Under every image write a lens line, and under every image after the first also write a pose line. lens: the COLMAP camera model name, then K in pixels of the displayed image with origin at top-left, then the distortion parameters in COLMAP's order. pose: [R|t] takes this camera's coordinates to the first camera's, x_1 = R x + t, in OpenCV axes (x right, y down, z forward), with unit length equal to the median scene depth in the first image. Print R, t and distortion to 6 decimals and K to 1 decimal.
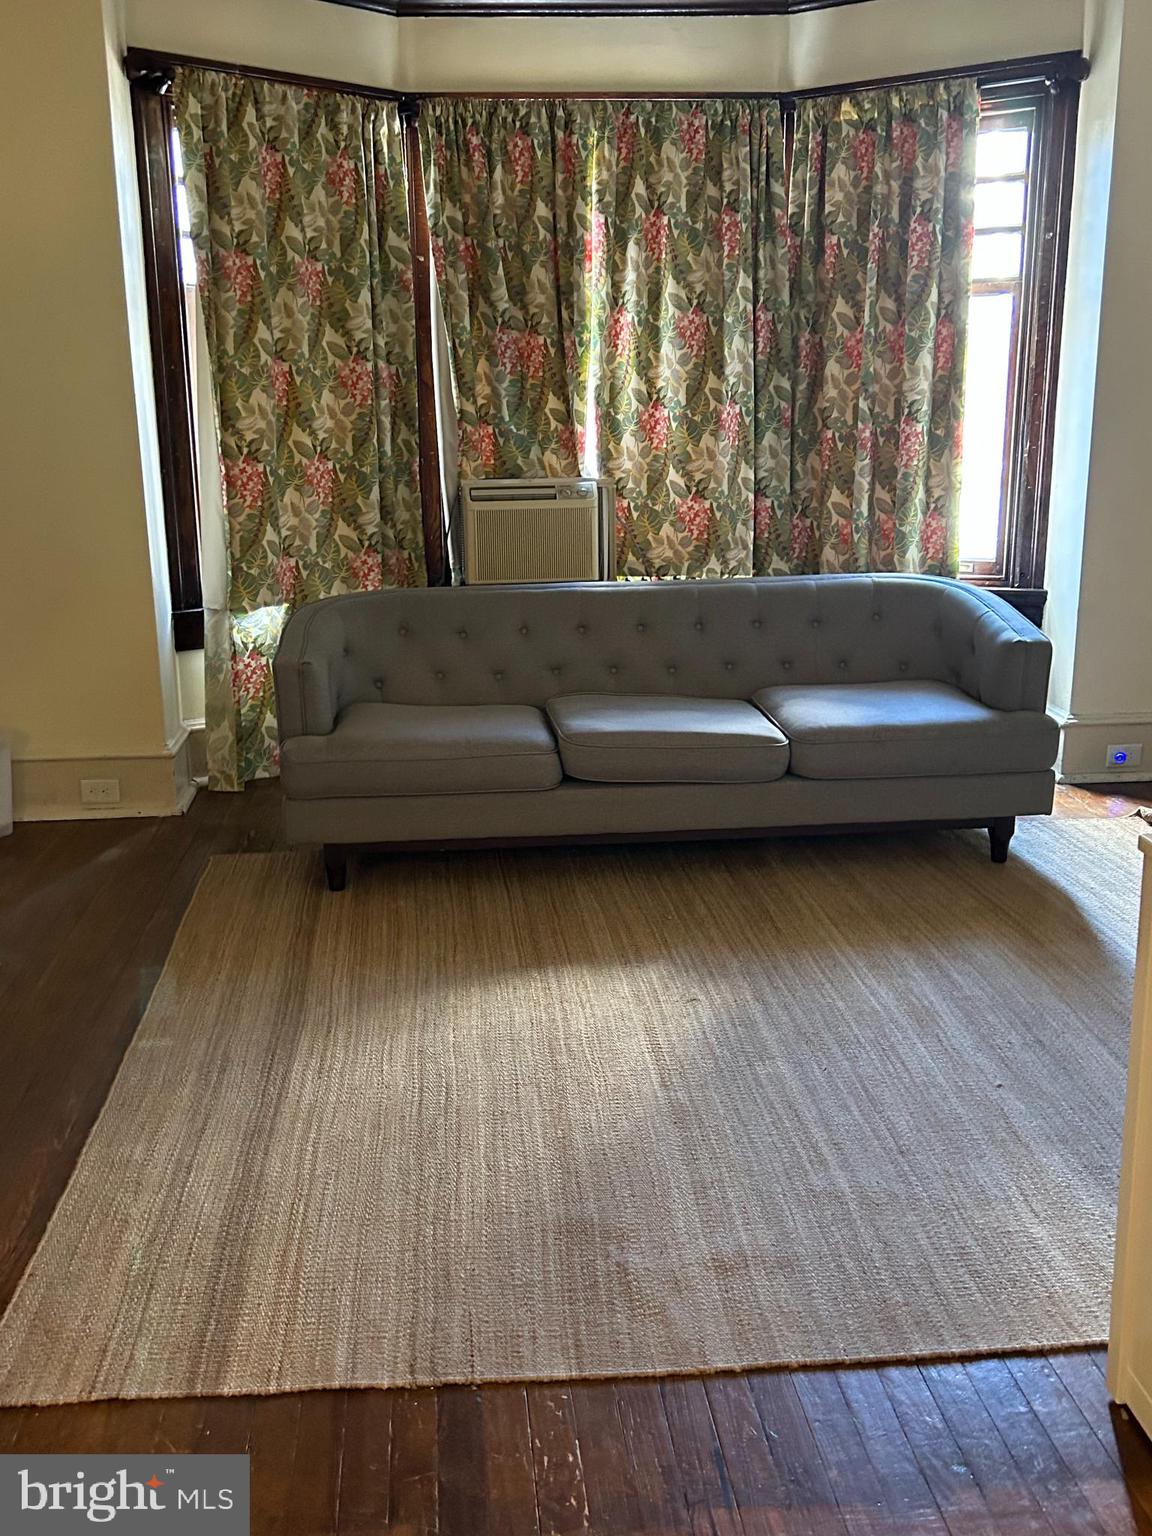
lens RADIAL K [[1455.2, 0, 570.3], [0, 1455.2, 762.1], [0, 0, 1]] dist [0.036735, 0.000000]
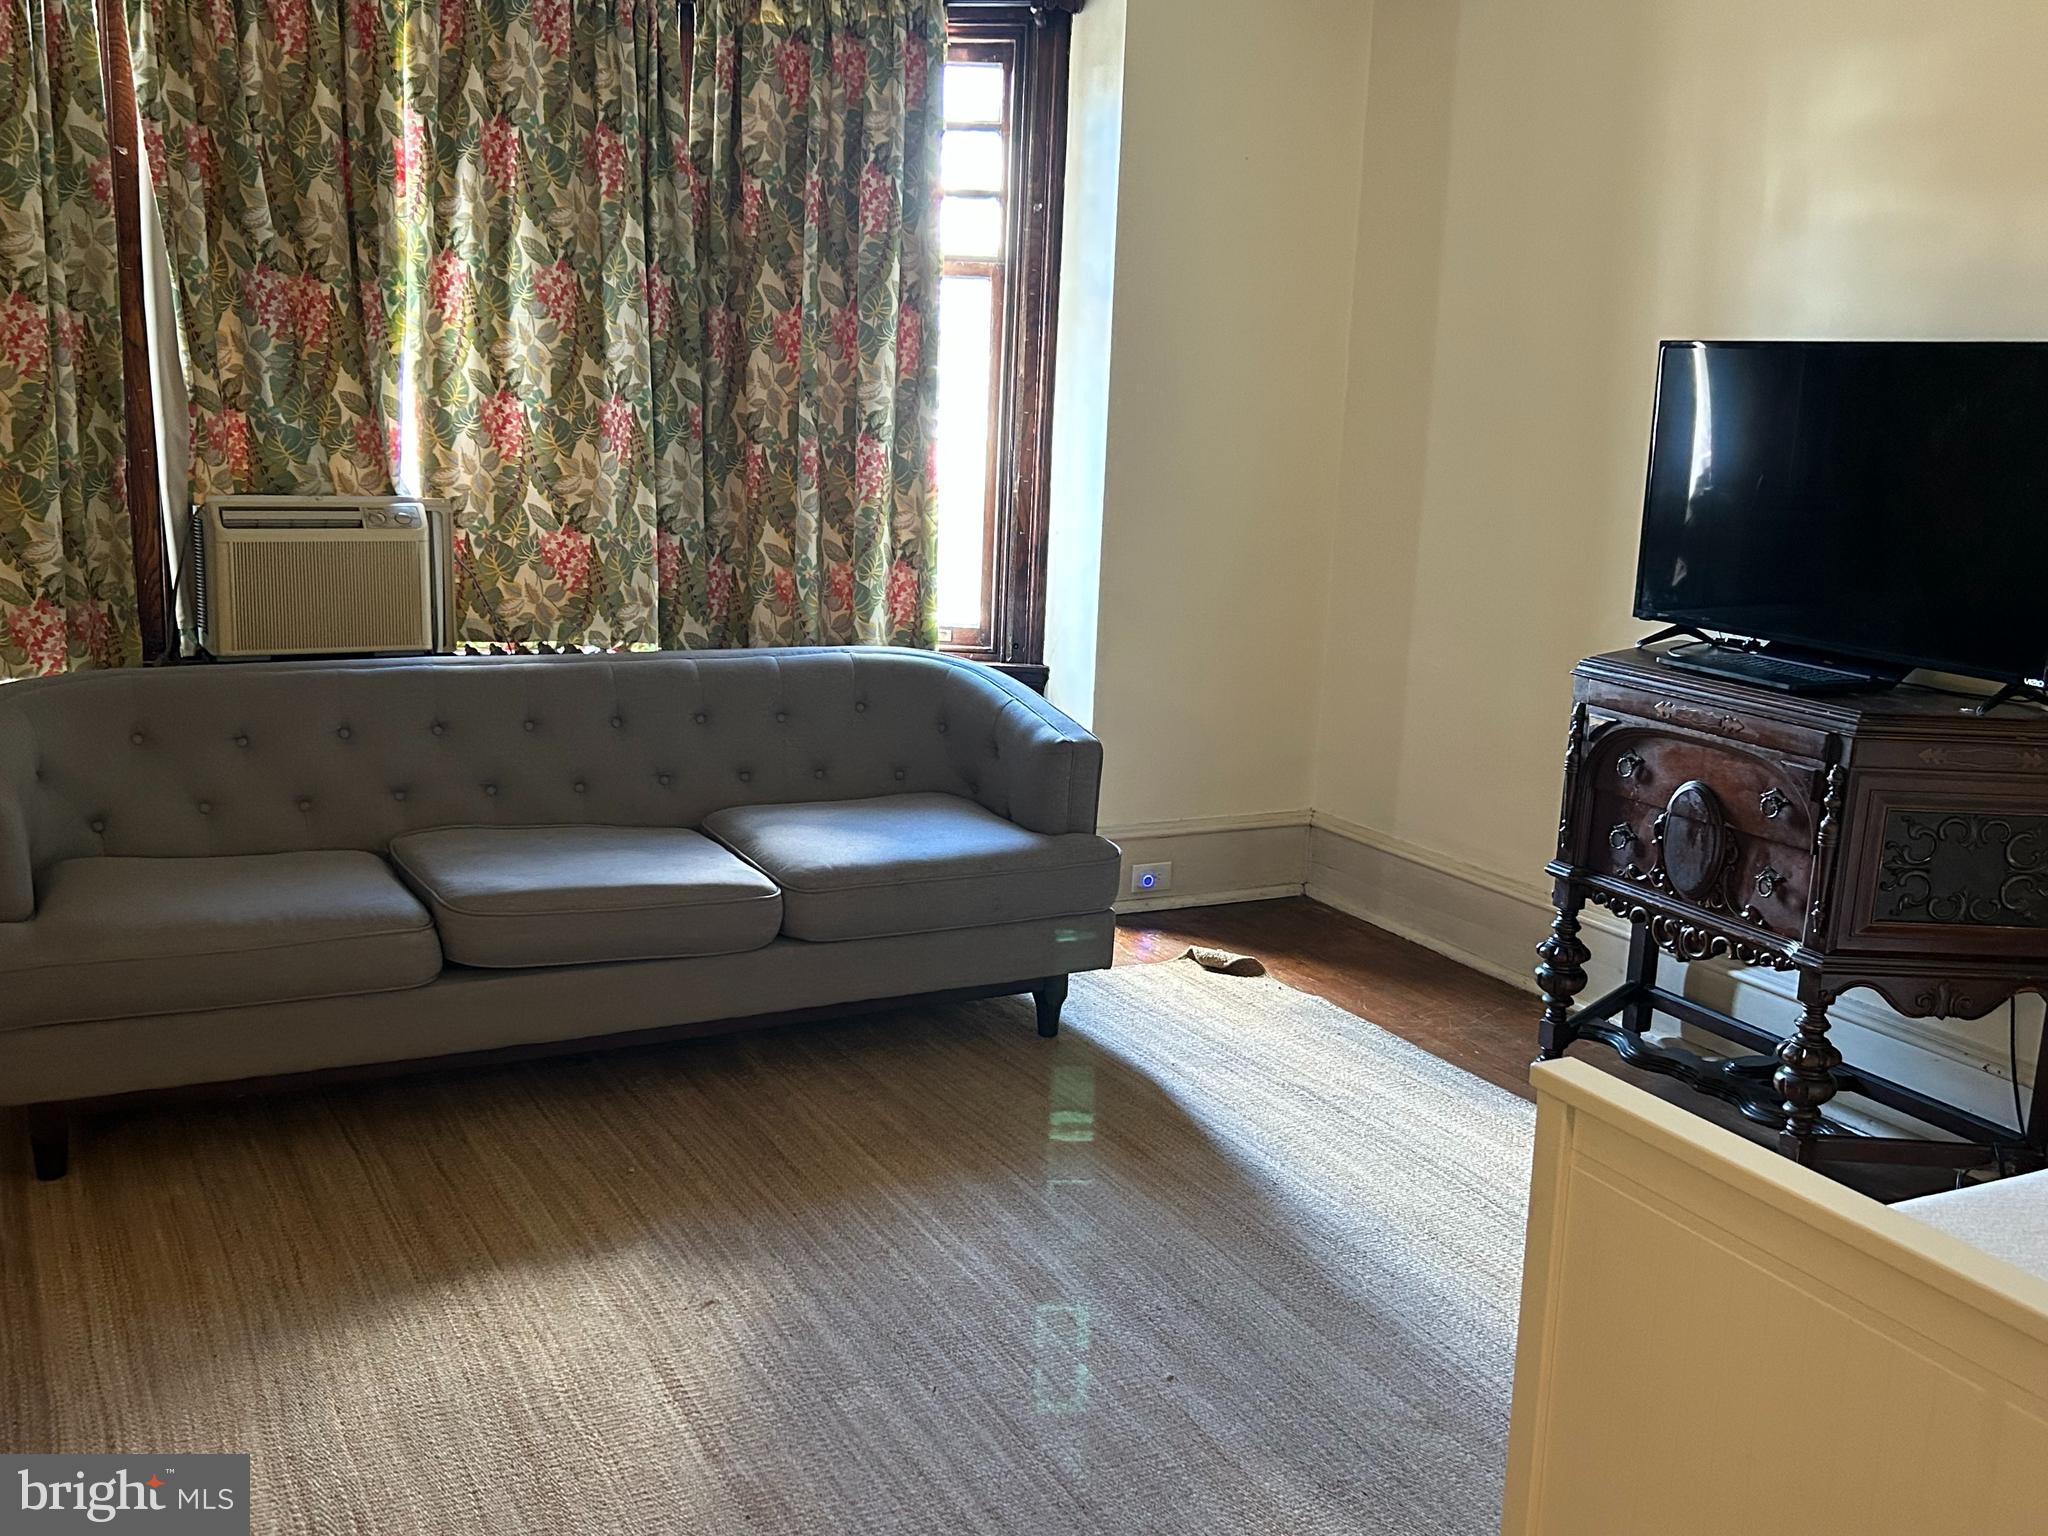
lens RADIAL K [[1940.3, 0, 1034.8], [0, 1940.3, 777.0], [0, 0, 1]] dist [0.036735, 0.000000]
pose [[0.924561, -0.025850, 0.380157, -0.068837], [0.042680, 0.998443, -0.035908, -0.023592], [-0.378637, 0.049424, 0.924225, 0.071130]]
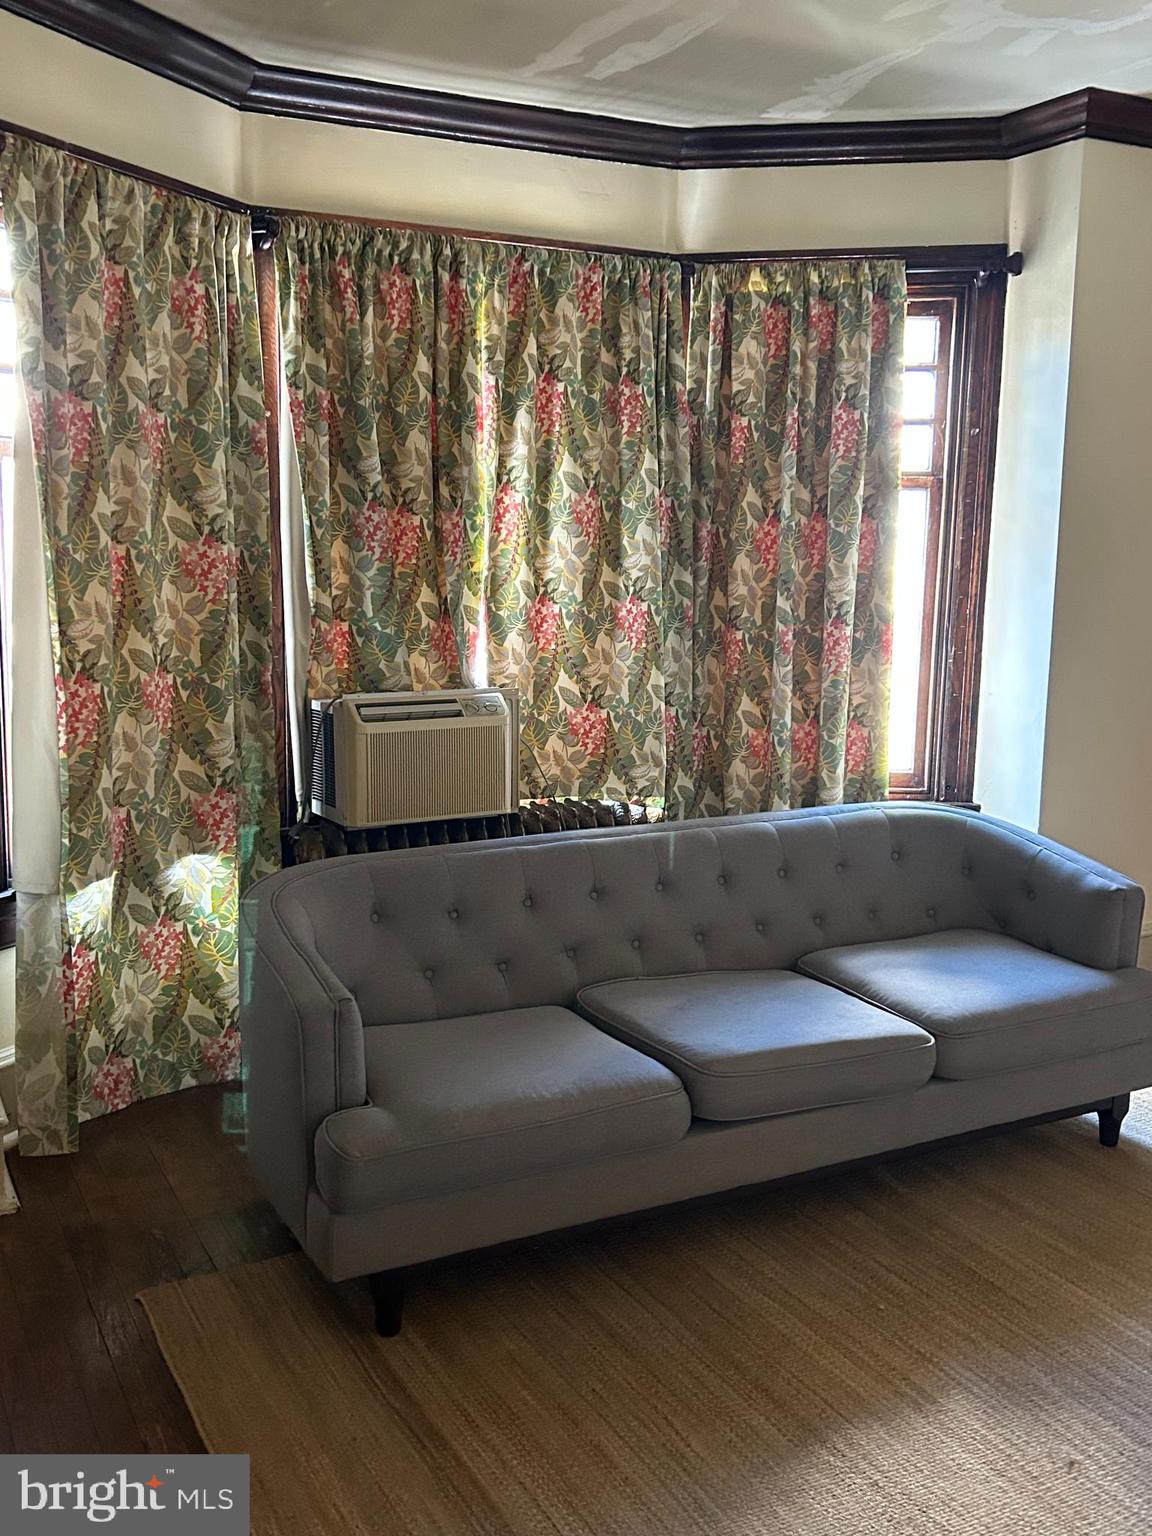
lens RADIAL K [[1455.2, 0, 612.4], [0, 1455.2, 774.7], [0, 0, 1]] dist [0.036735, 0.000000]
pose [[0.923940, -0.037198, 0.380724, -0.243524], [0.070549, 0.994759, -0.074016, -0.086265], [-0.375976, 0.095246, 0.921722, 0.242326]]
